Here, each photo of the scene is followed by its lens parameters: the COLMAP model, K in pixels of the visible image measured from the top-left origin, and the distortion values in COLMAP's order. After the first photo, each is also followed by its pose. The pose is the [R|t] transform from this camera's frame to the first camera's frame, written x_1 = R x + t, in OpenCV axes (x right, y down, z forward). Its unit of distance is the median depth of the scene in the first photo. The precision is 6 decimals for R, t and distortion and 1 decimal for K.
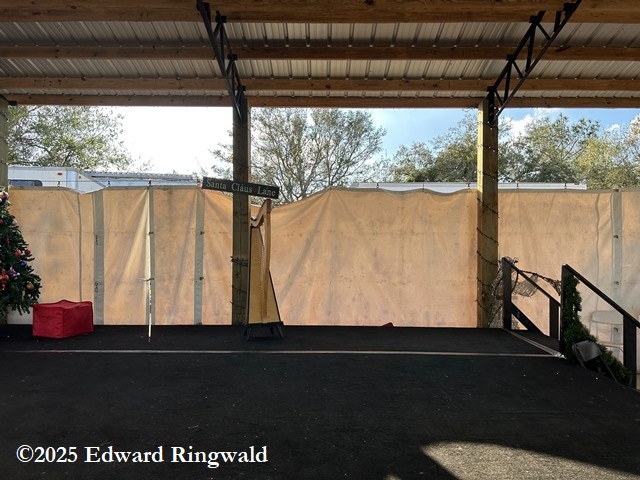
lens RADIAL K [[480.4, 0, 318.4], [0, 480.4, 238.7], [0, 0, 1]] dist [0.018844, -0.033082]
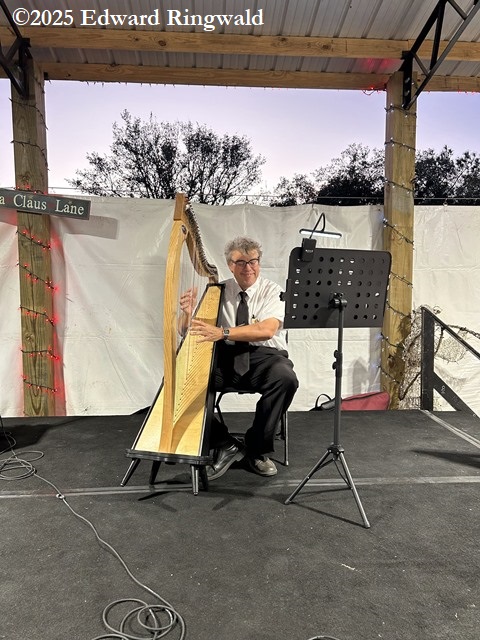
lens RADIAL K [[480.4, 0, 252.1], [0, 480.4, 324.0], [0, 0, 1]] dist [0.018844, -0.033082]
pose [[0.994317, -0.017843, 0.104949, 0.062215], [0.007764, 0.995383, 0.095667, -0.002632], [-0.106172, -0.094309, 0.989865, 0.301911]]
